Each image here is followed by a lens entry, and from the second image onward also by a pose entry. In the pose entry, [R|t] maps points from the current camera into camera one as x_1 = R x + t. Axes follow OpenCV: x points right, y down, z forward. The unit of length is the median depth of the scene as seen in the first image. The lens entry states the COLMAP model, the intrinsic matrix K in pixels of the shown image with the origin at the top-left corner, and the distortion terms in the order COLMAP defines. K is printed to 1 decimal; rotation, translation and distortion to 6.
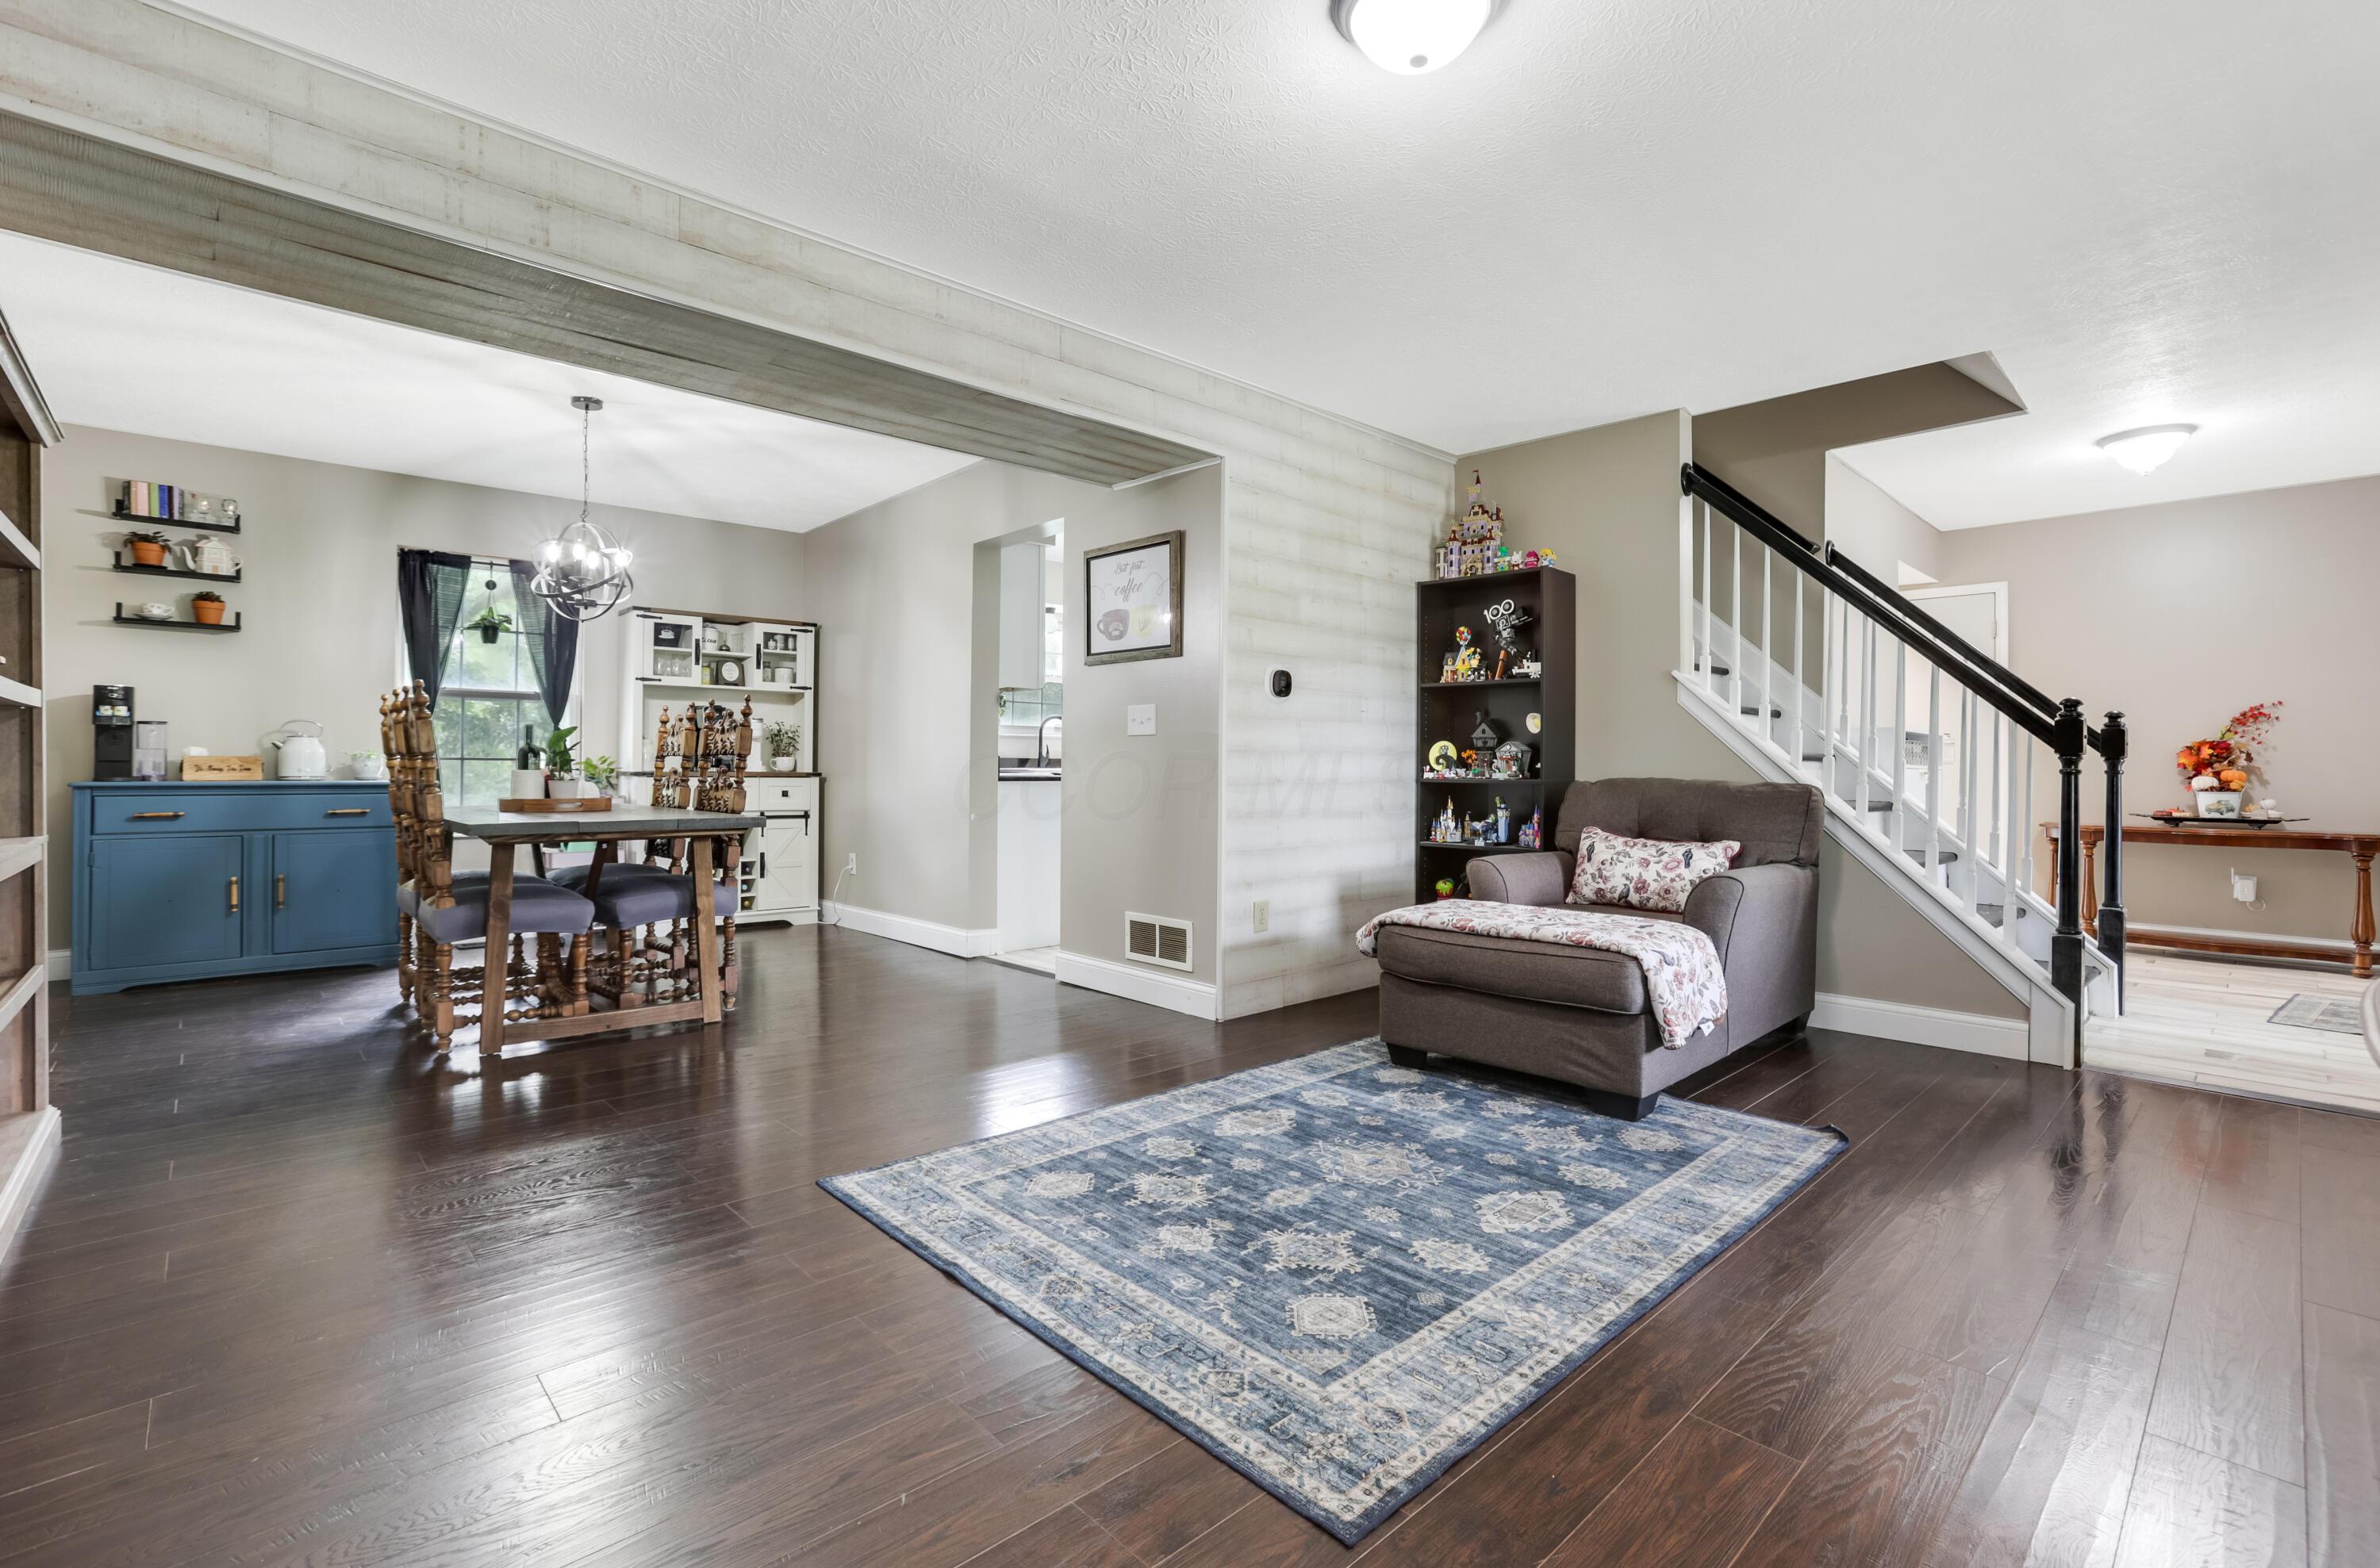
lens RADIAL K [[1054.4, 0, 1185.4], [0, 1054.4, 771.0], [0, 0, 1]] dist [-0.036410, -0.000052]
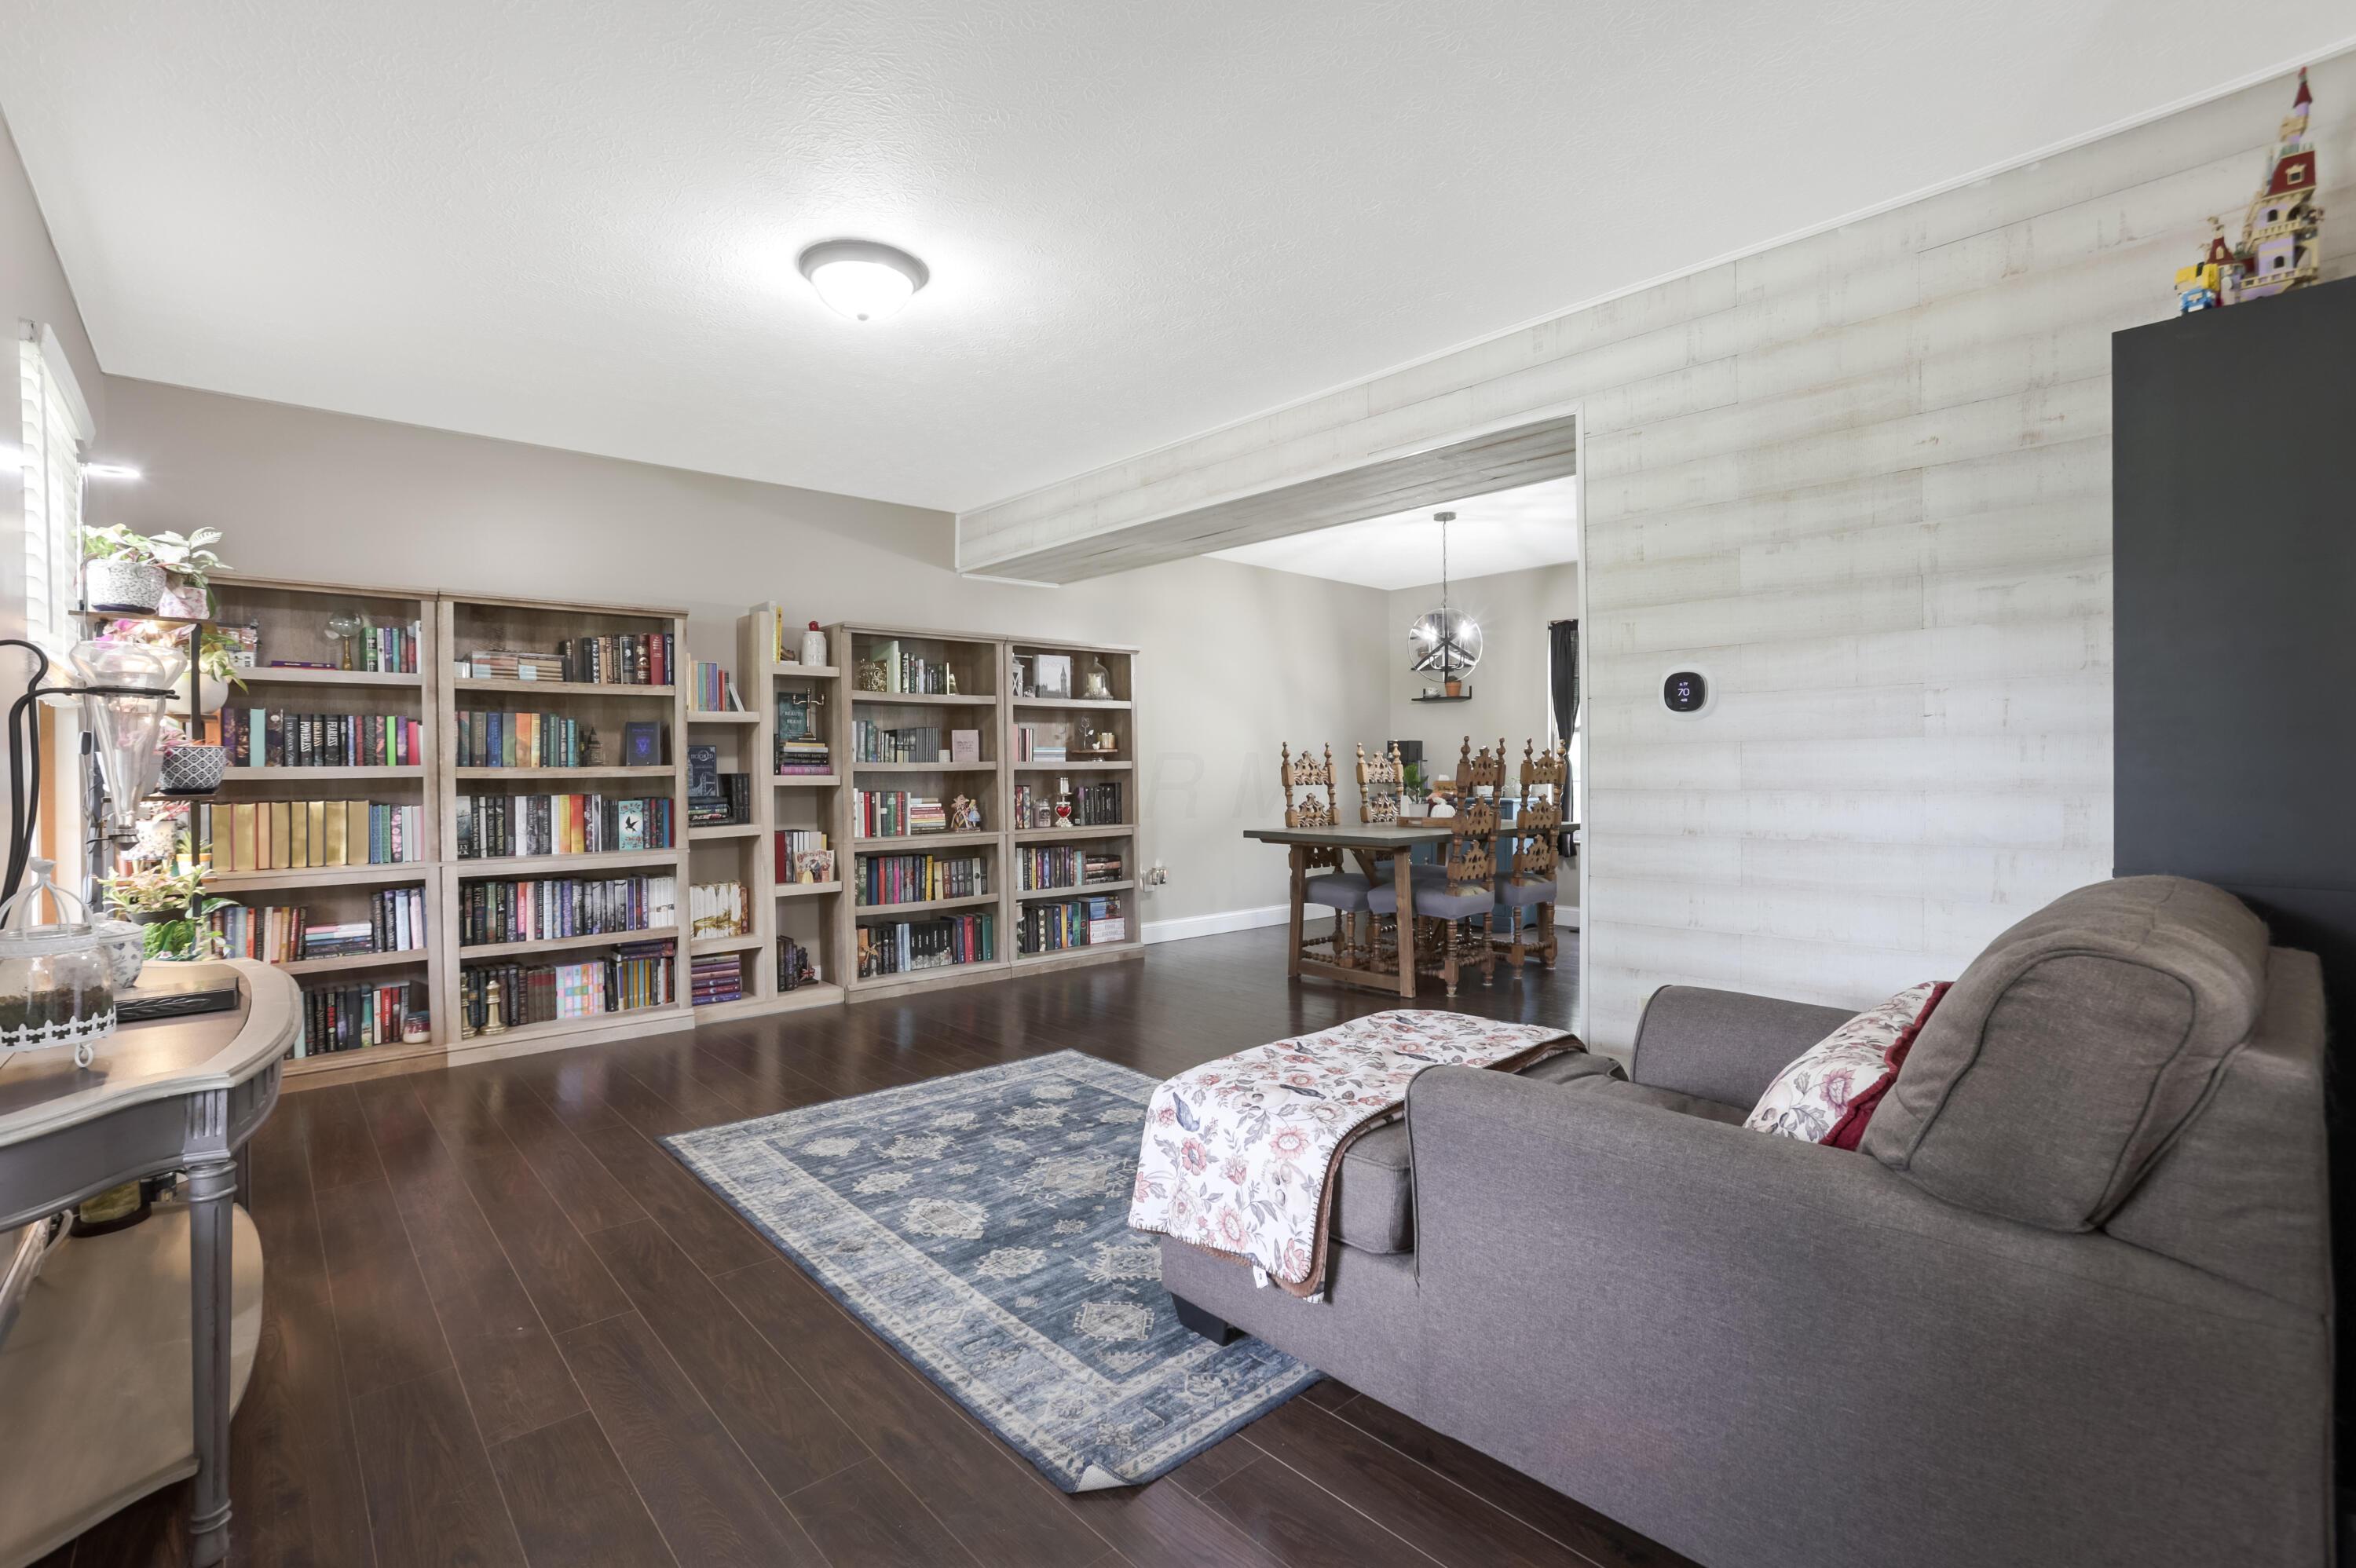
lens RADIAL K [[1077.5, 0, 1175.6], [0, 1077.5, 781.0], [0, 0, 1]] dist [-0.039552, -0.000447]
pose [[-0.016133, 0.006797, -0.999847, 1.416407], [0.000893, 0.999977, 0.006784, -0.053865], [0.999869, -0.000783, -0.016139, 1.224239]]
